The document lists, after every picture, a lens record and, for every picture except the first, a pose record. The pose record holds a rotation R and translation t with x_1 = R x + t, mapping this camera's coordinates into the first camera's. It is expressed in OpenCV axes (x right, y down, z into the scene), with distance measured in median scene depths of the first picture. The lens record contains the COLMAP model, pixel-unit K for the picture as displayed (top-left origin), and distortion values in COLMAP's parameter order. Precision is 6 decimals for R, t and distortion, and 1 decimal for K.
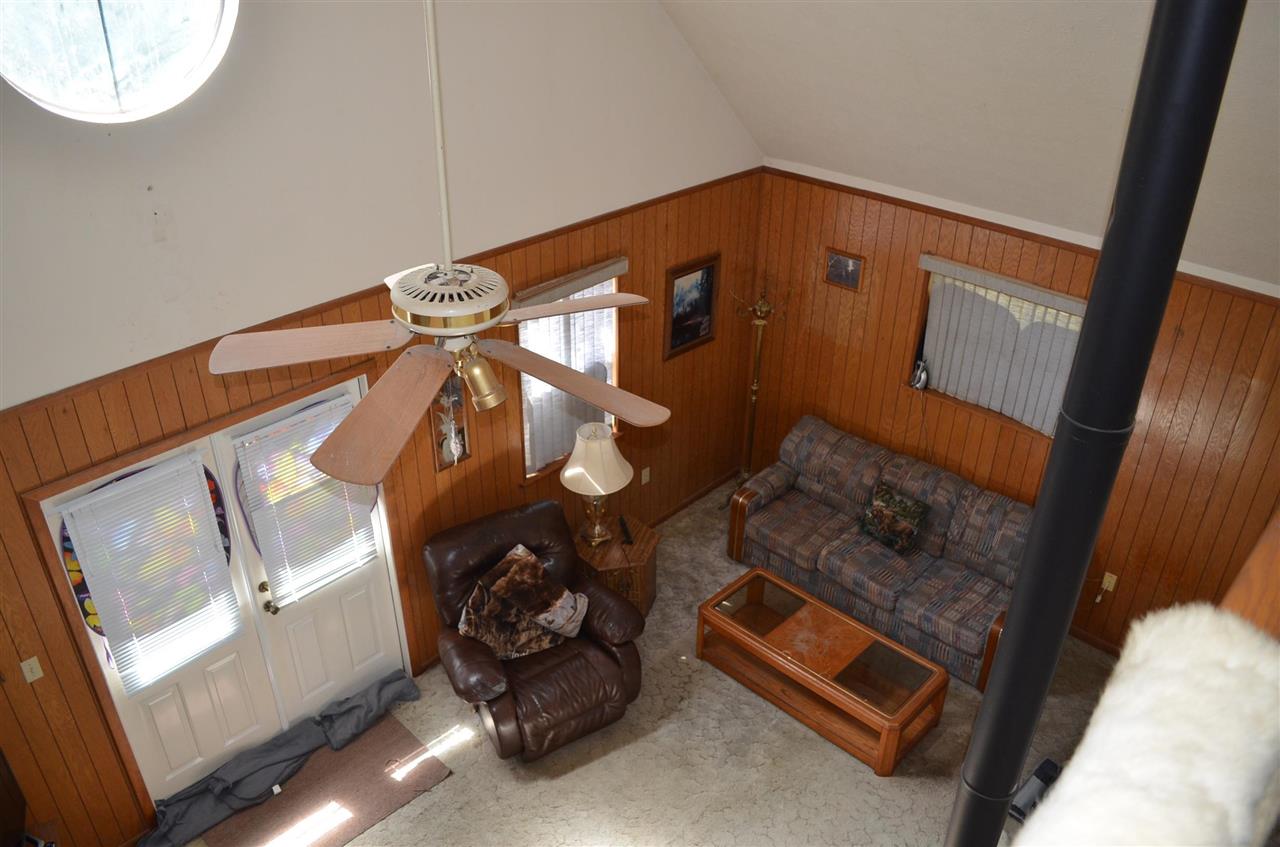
lens RADIAL K [[988.9, 0, 636.8], [0, 988.9, 426.1], [0, 0, 1]] dist [-0.070731, -0.006572]
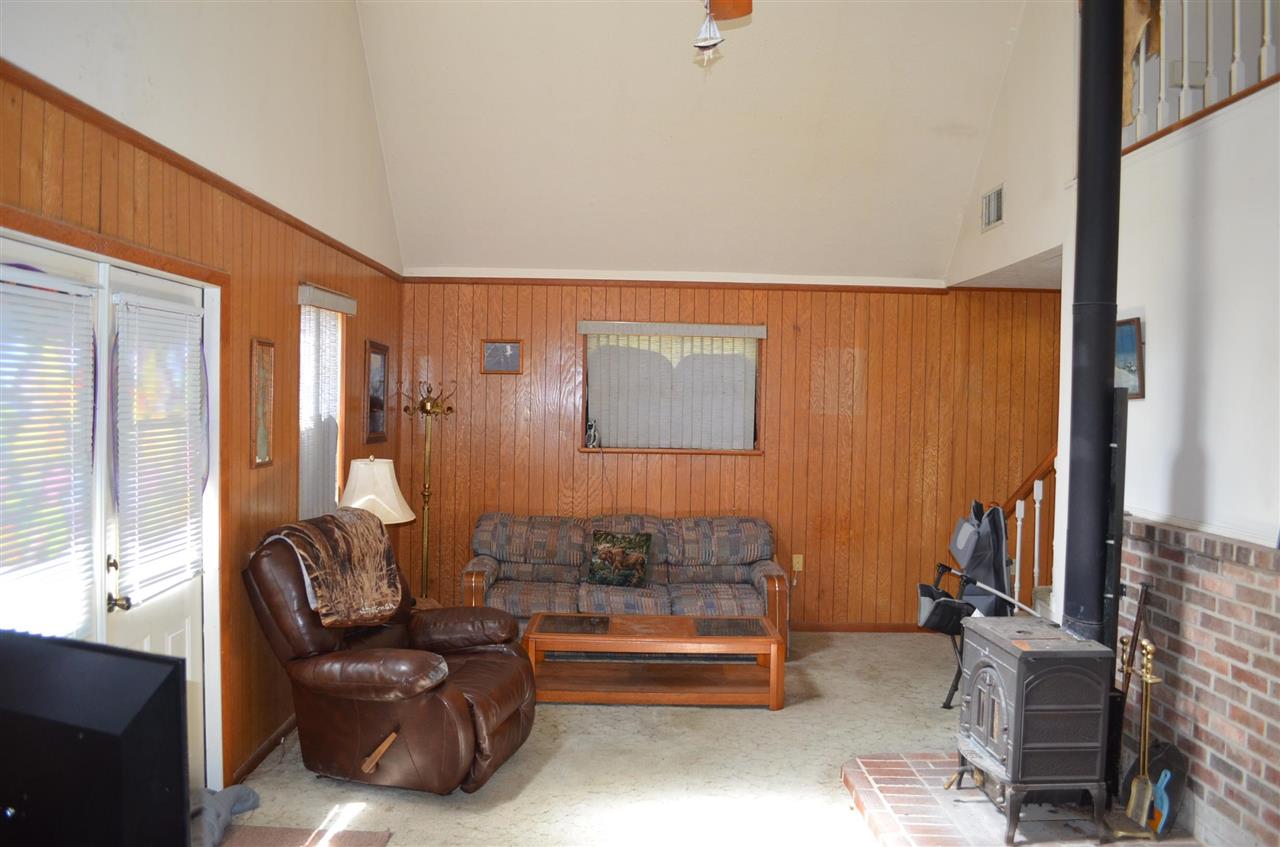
lens RADIAL K [[988.9, 0, 632.7], [0, 988.9, 422.6], [0, 0, 1]] dist [-0.070731, -0.006572]
pose [[0.724000, -0.017331, 0.689582, -0.456309], [0.336609, 0.881455, -0.331257, 0.328431], [-0.602095, 0.471950, 0.644007, 0.271031]]
